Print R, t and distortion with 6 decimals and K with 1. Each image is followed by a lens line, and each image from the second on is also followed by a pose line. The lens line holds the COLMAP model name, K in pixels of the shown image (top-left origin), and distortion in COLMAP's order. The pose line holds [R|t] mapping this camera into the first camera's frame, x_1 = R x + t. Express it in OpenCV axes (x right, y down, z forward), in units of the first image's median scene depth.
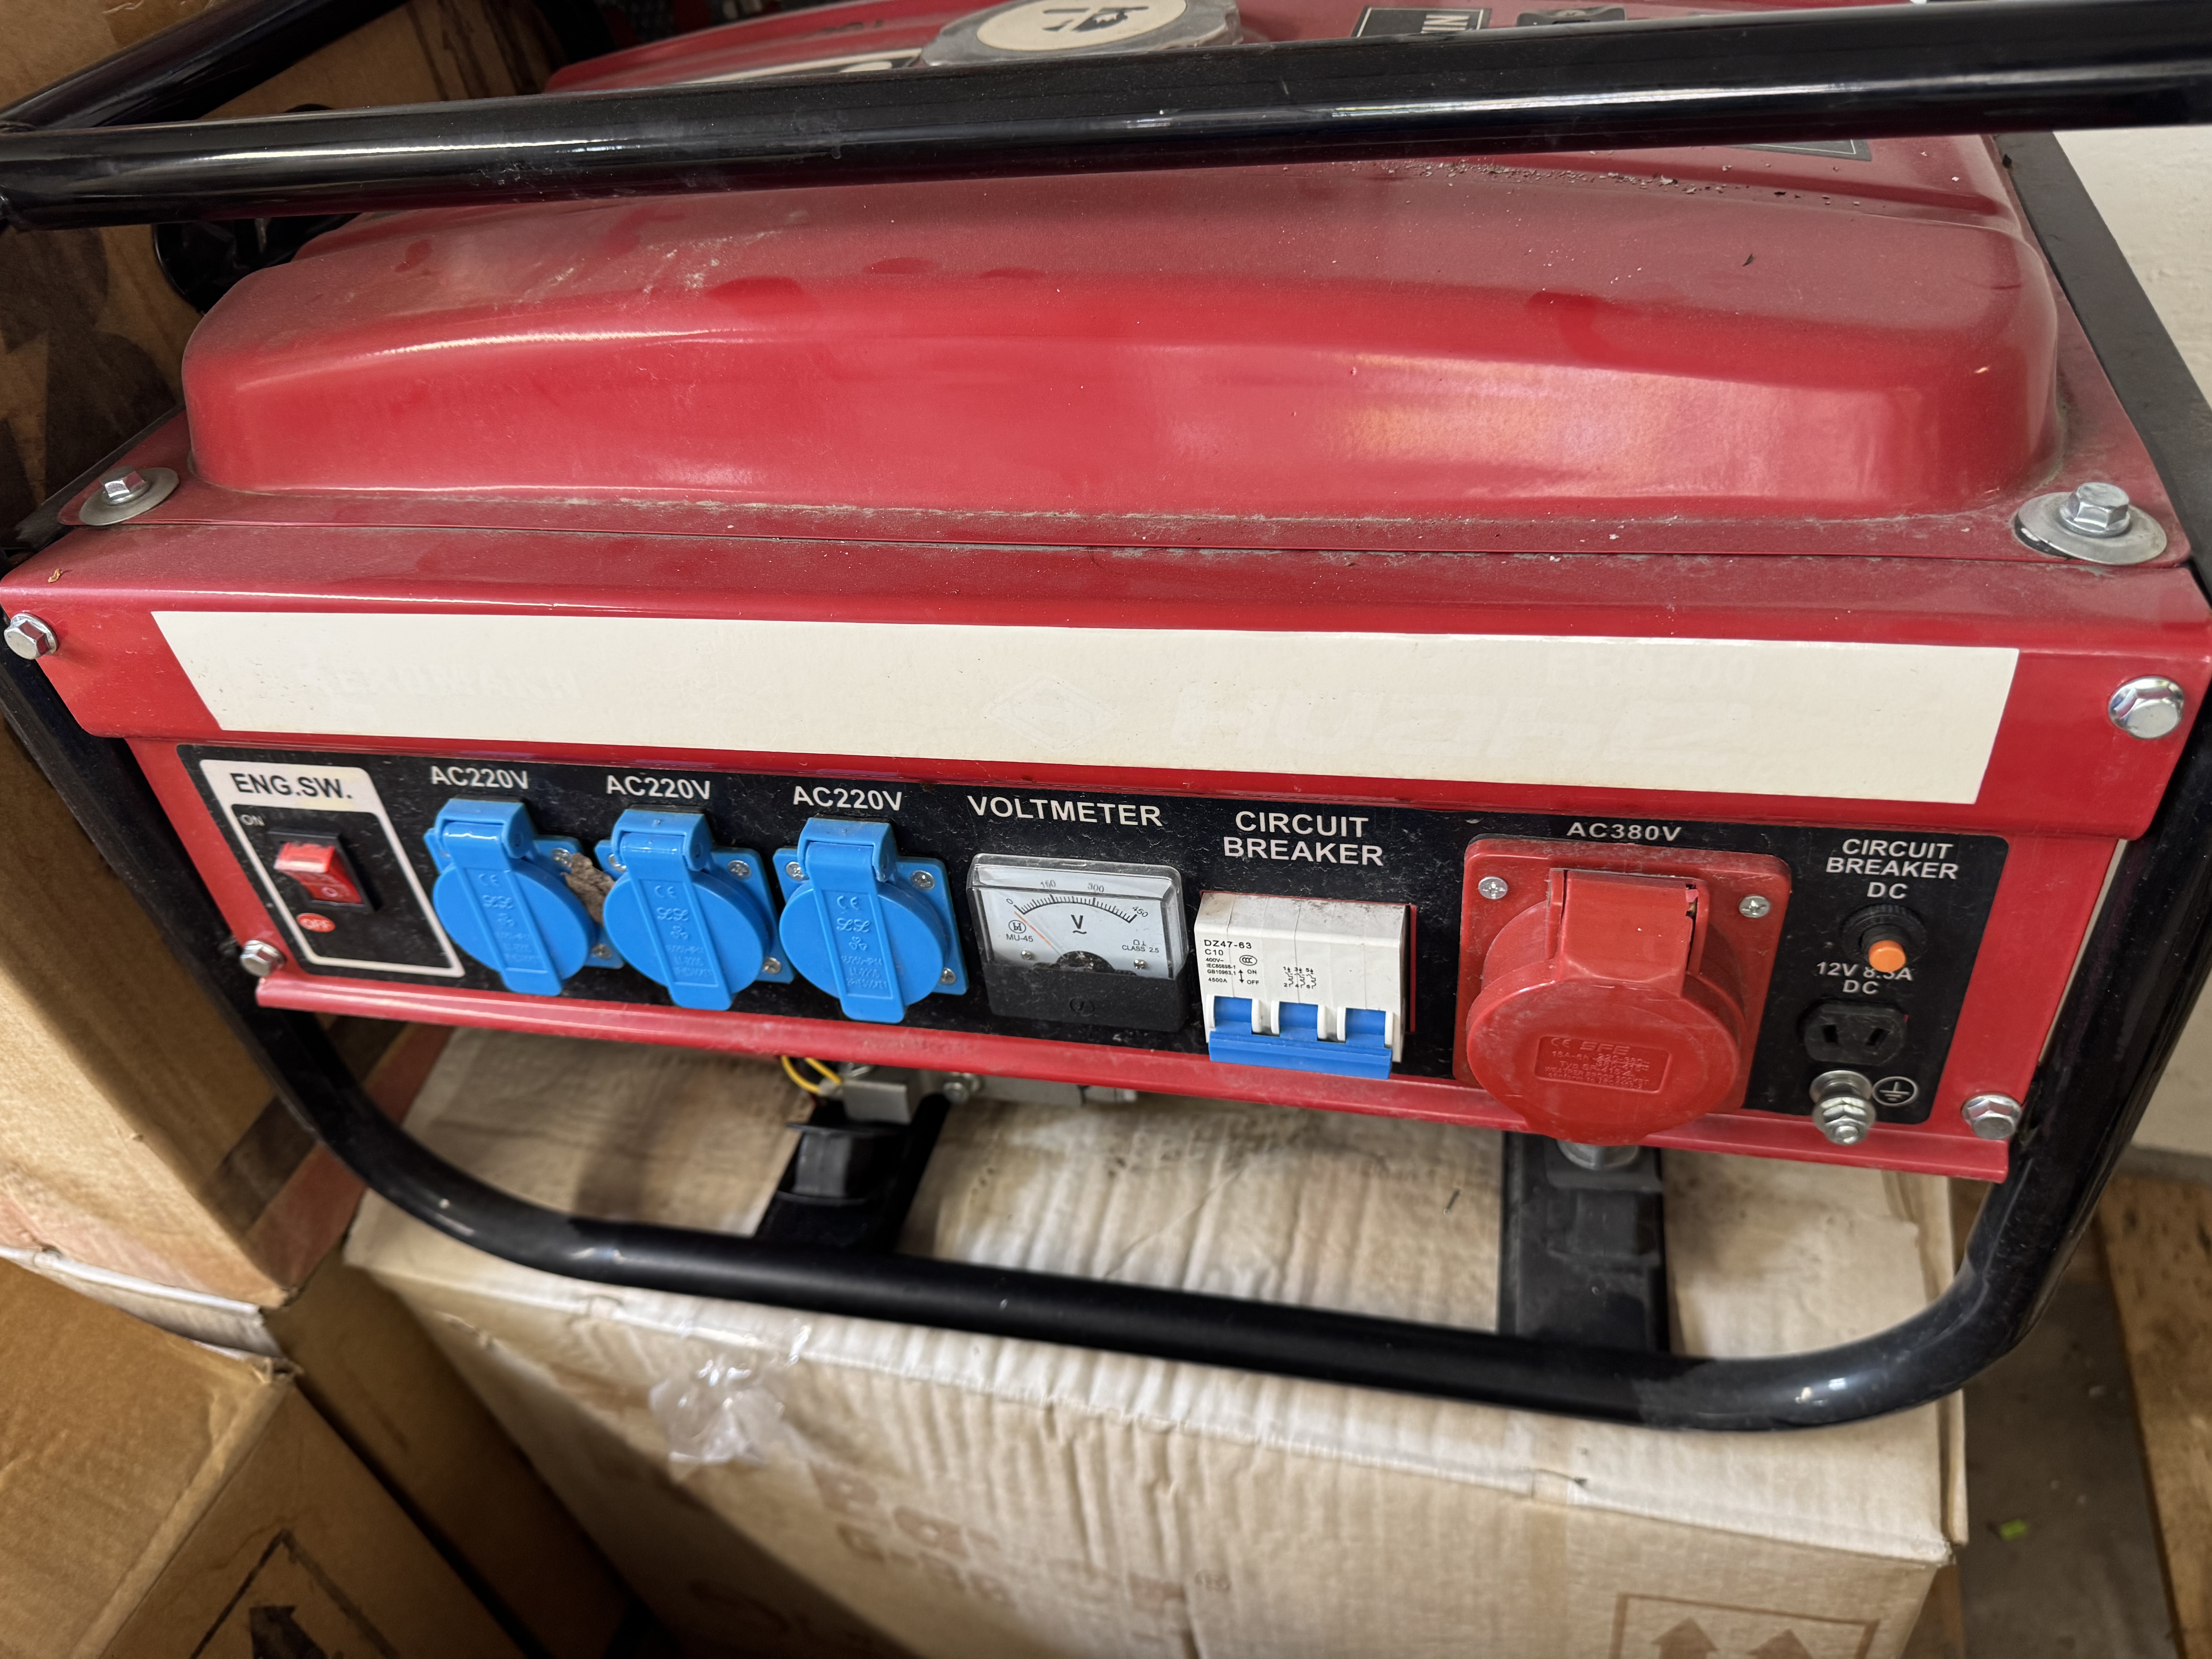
lens RADIAL K [[1635.5, 0, 1106.0], [0, 1635.5, 829.5], [0, 0, 1]] dist [0.155013, -0.284456]
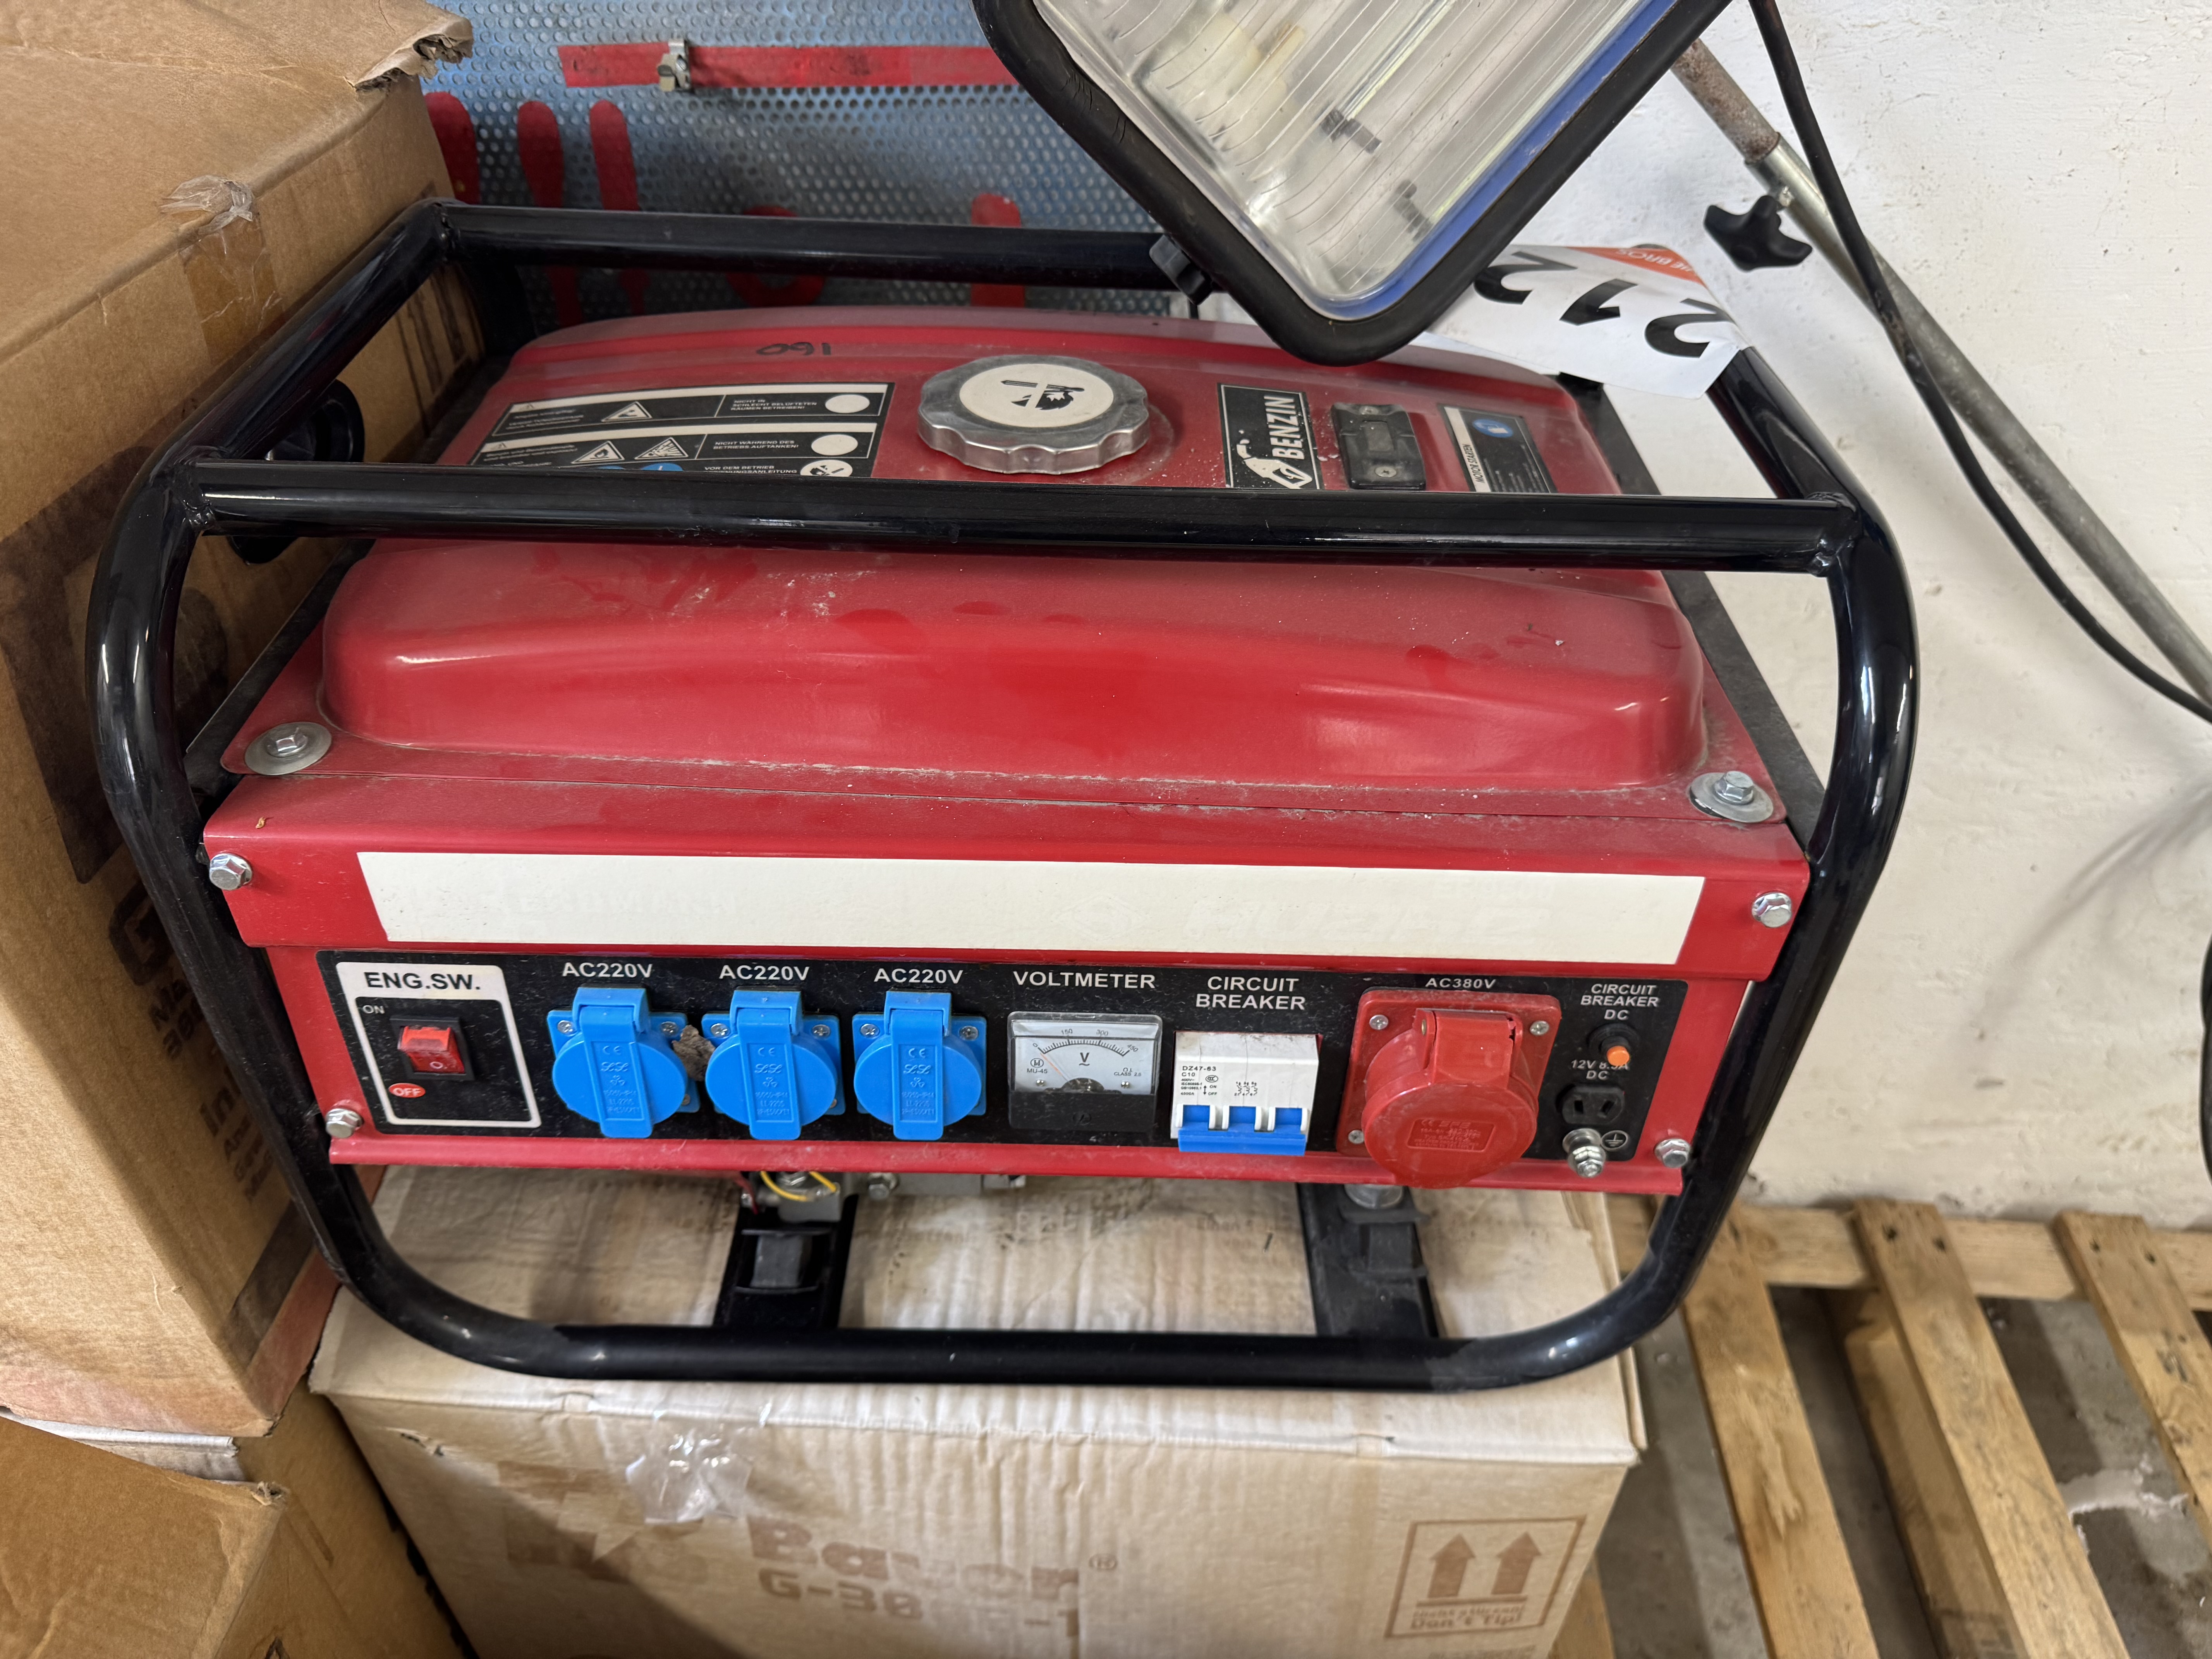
lens RADIAL K [[1635.5, 0, 1106.0], [0, 1635.5, 829.5], [0, 0, 1]] dist [0.155013, -0.284456]
pose [[0.963071, -0.020588, 0.268460, -0.306782], [0.032164, 0.998729, -0.038795, -0.068275], [-0.267320, 0.045997, 0.962509, -0.293800]]
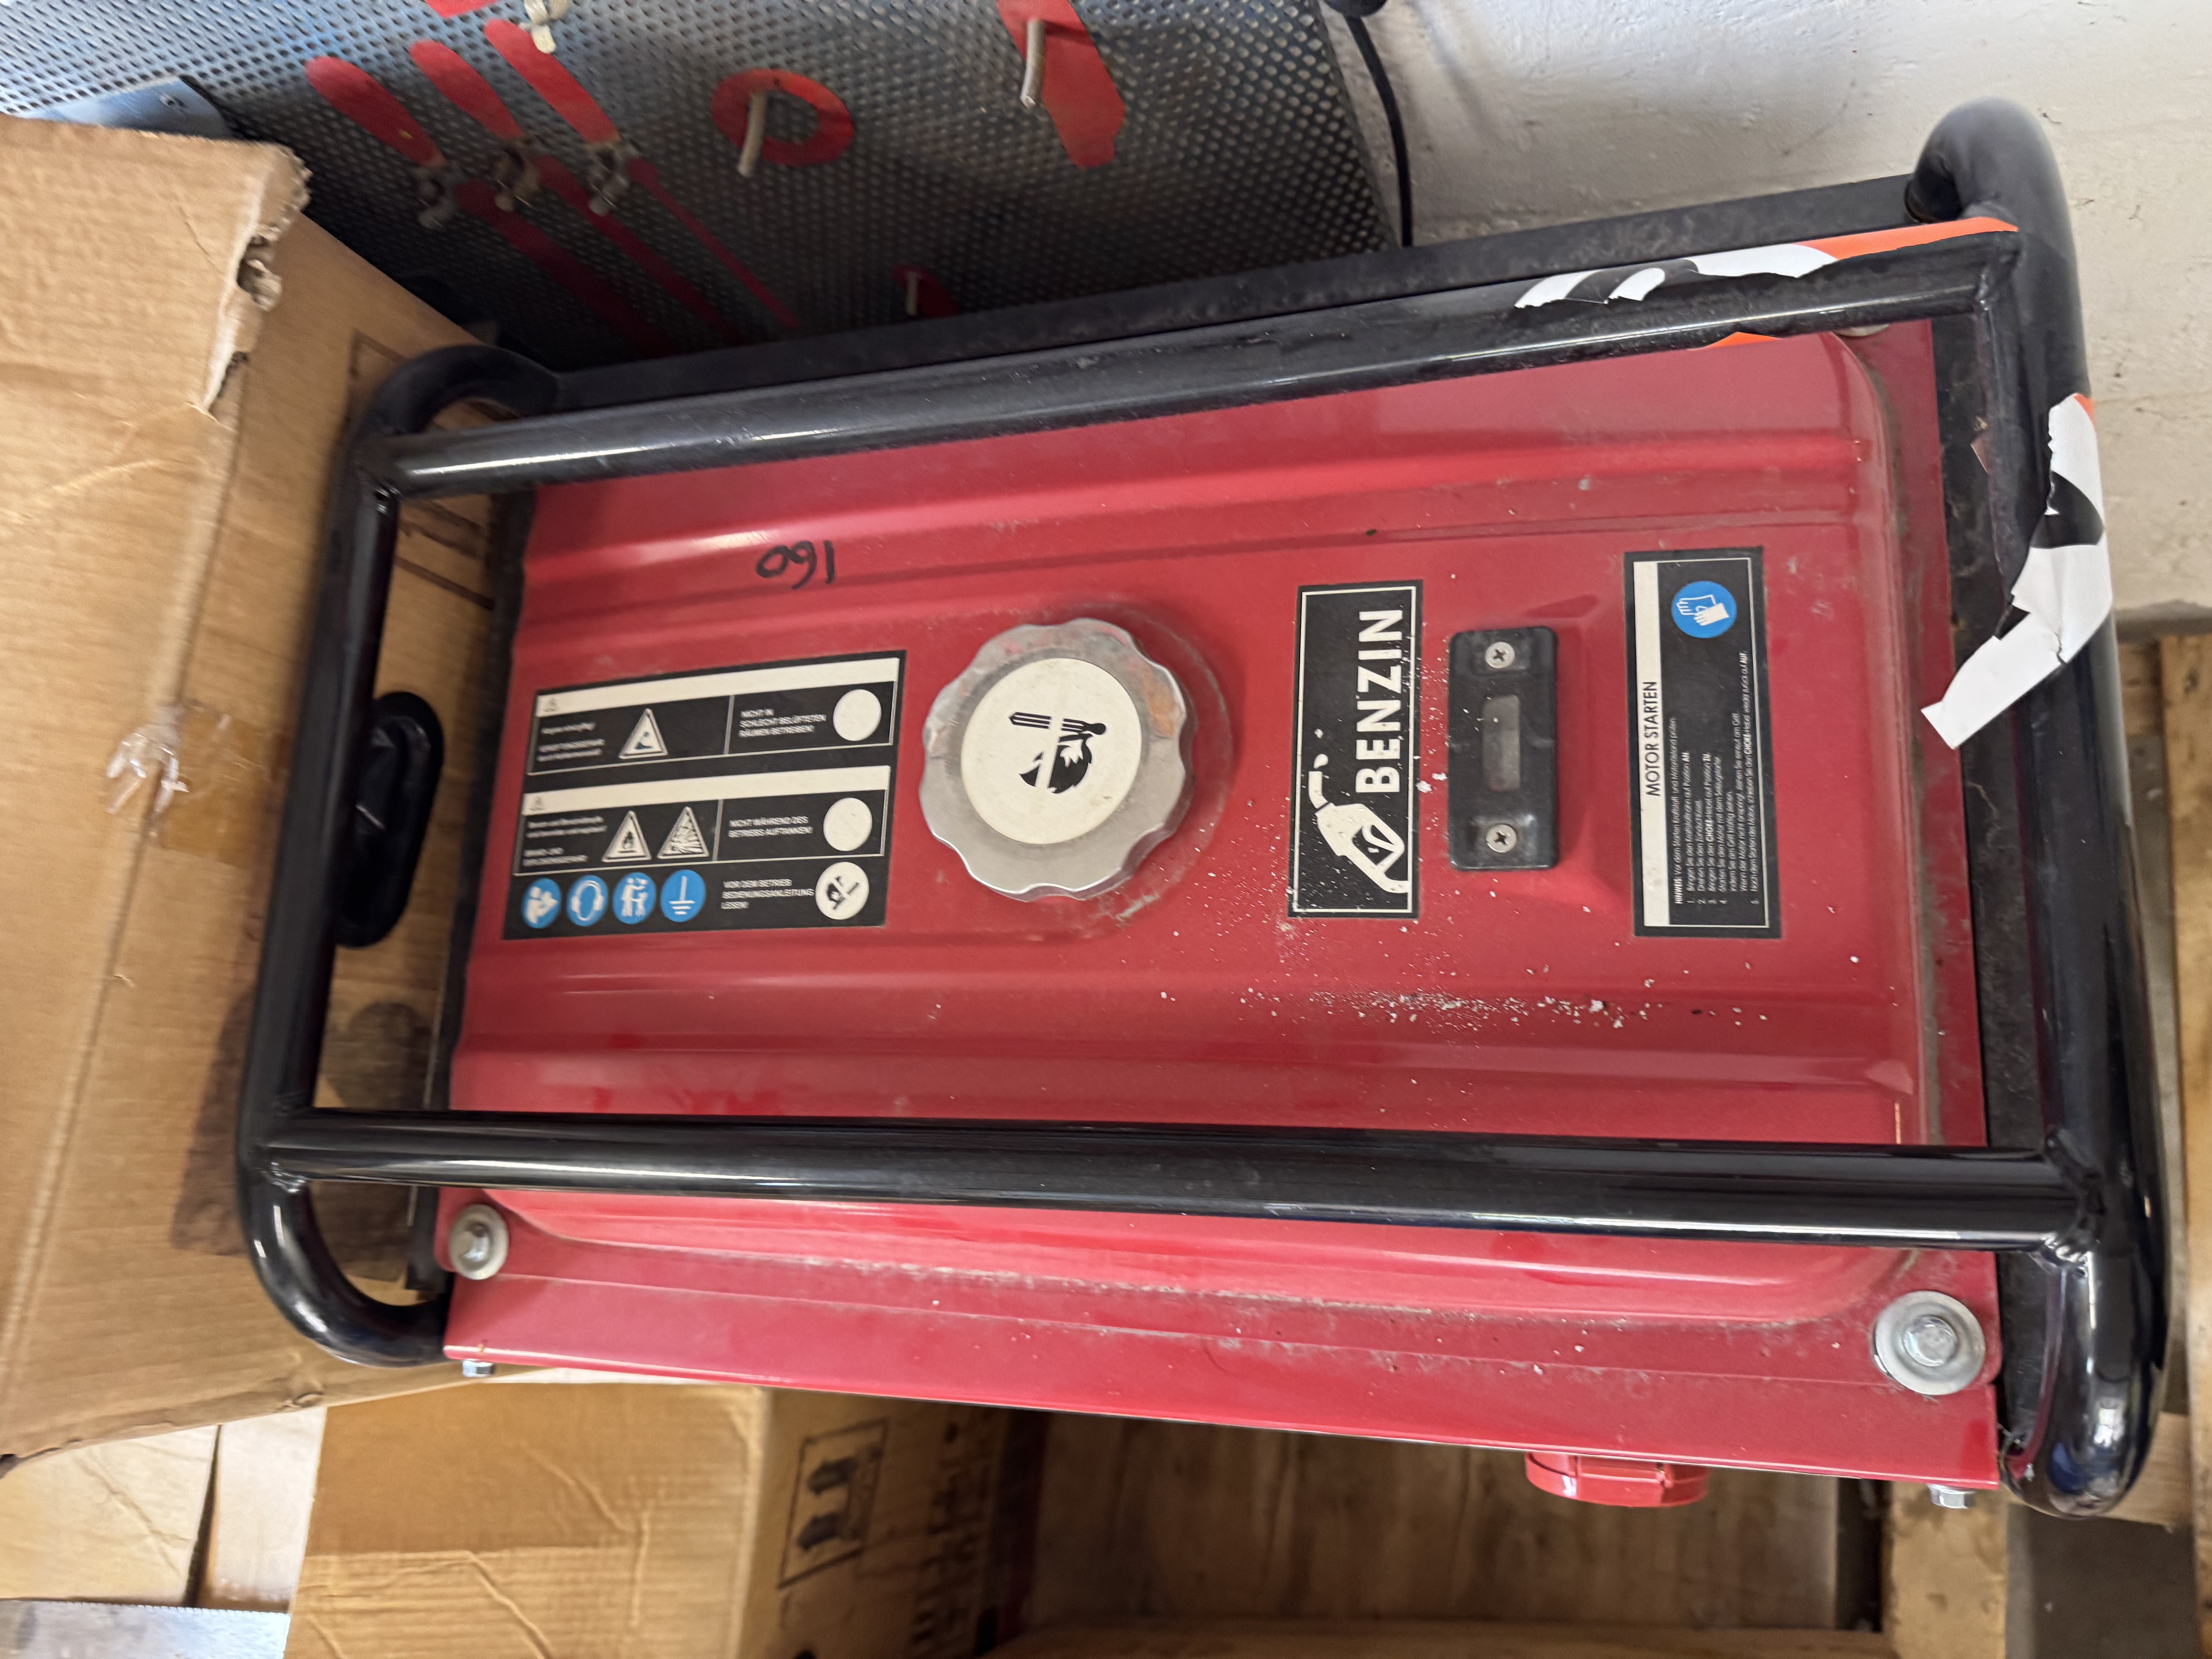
lens RADIAL K [[1635.5, 0, 1106.0], [0, 1635.5, 829.5], [0, 0, 1]] dist [0.155013, -0.284456]
pose [[0.961244, -0.225128, -0.159147, 0.168960], [0.275632, 0.797573, 0.536567, -0.939645], [0.006135, -0.559638, 0.828715, 0.063485]]
